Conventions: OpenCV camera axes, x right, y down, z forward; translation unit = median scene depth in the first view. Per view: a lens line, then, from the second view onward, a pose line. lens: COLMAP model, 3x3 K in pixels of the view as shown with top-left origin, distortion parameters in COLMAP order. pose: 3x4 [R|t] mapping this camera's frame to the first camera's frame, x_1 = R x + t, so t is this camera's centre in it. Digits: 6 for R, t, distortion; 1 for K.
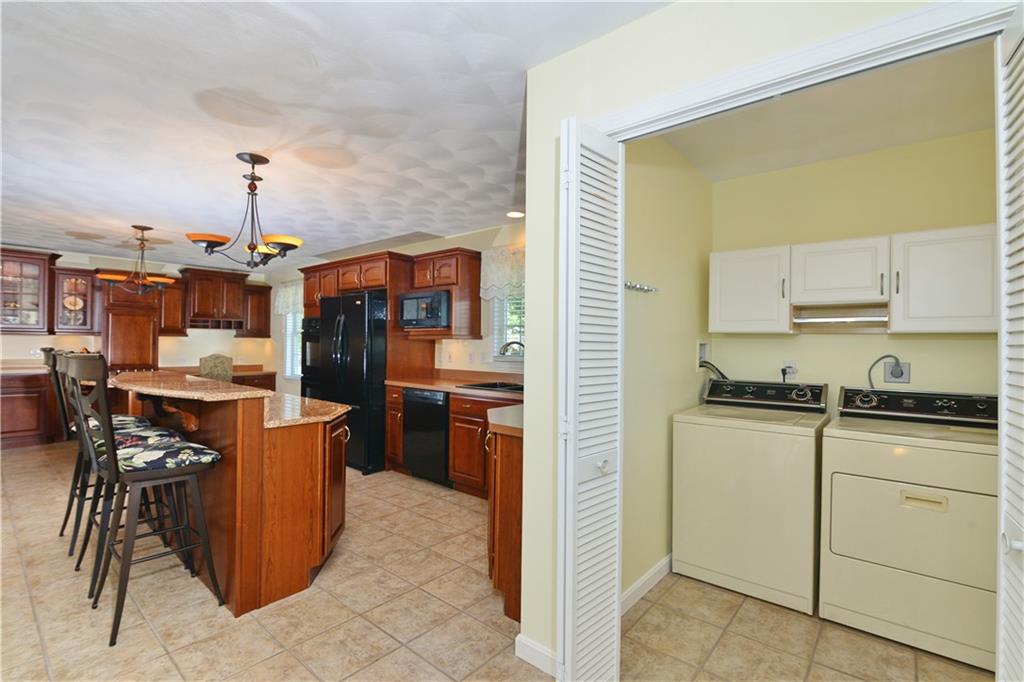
lens RADIAL K [[471.6, 0, 521.9], [0, 471.6, 343.8], [0, 0, 1]] dist [-0.018308, -0.000002]
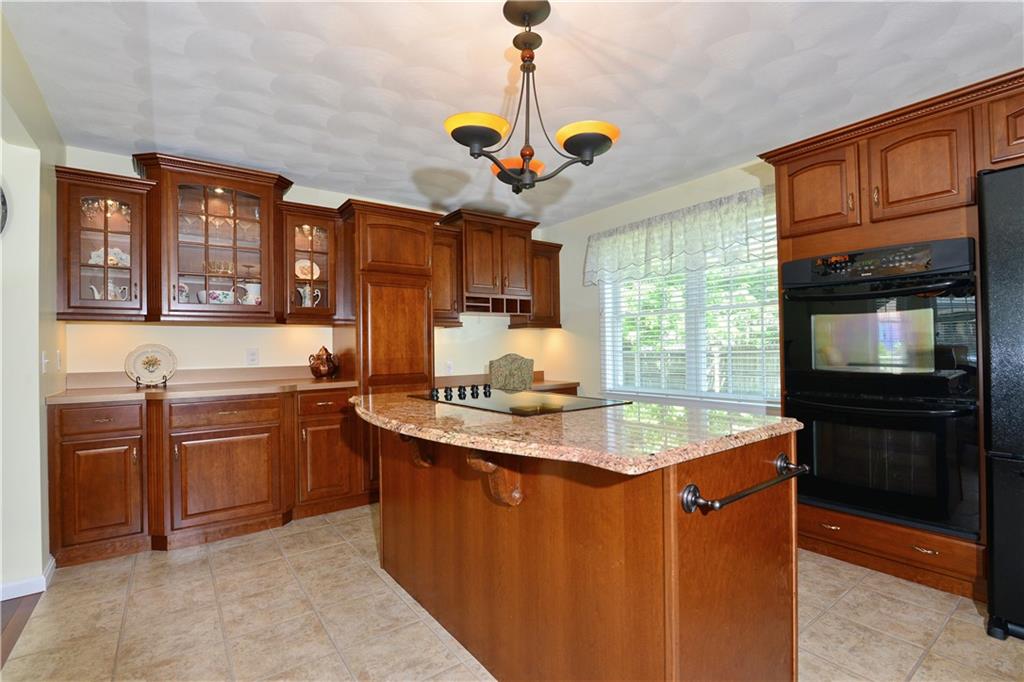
lens RADIAL K [[471.6, 0, 511.1], [0, 471.6, 341.6], [0, 0, 1]] dist [-0.018308, -0.000002]
pose [[0.966064, -0.026778, -0.256913, -0.721289], [0.024598, 0.999629, -0.011699, 0.018860], [0.257131, 0.004983, 0.966364, 0.627093]]
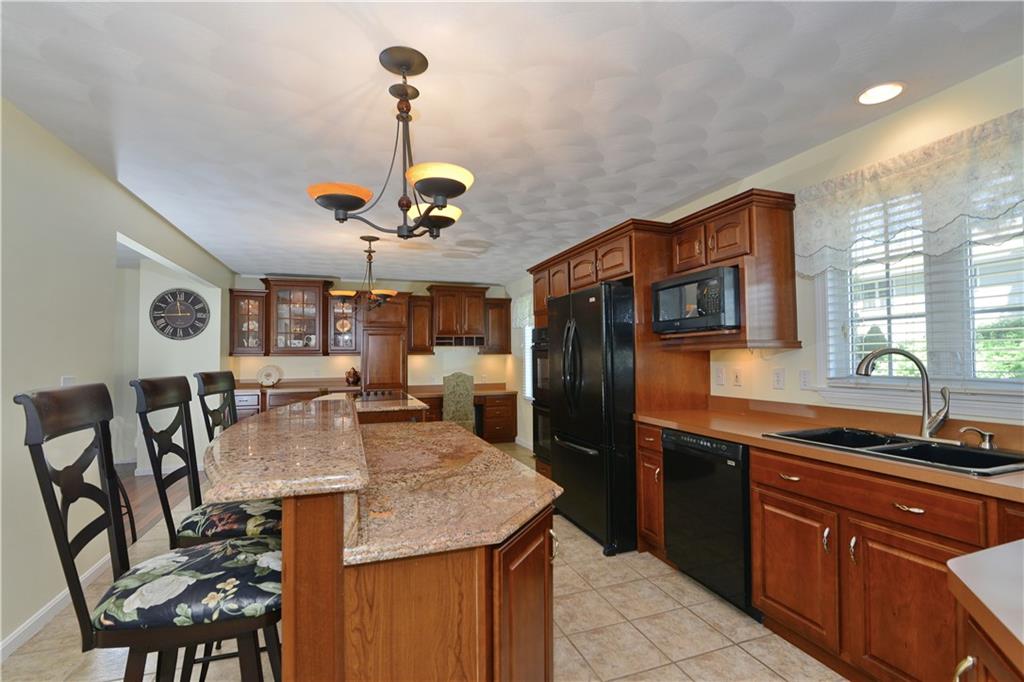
lens RADIAL K [[471.6, 0, 513.6], [0, 471.6, 342.2], [0, 0, 1]] dist [-0.018308, -0.000002]
pose [[0.857146, -0.036074, -0.513808, -0.091185], [0.019201, 0.999089, -0.038114, -0.001098], [0.514715, 0.022803, 0.857058, 0.340440]]
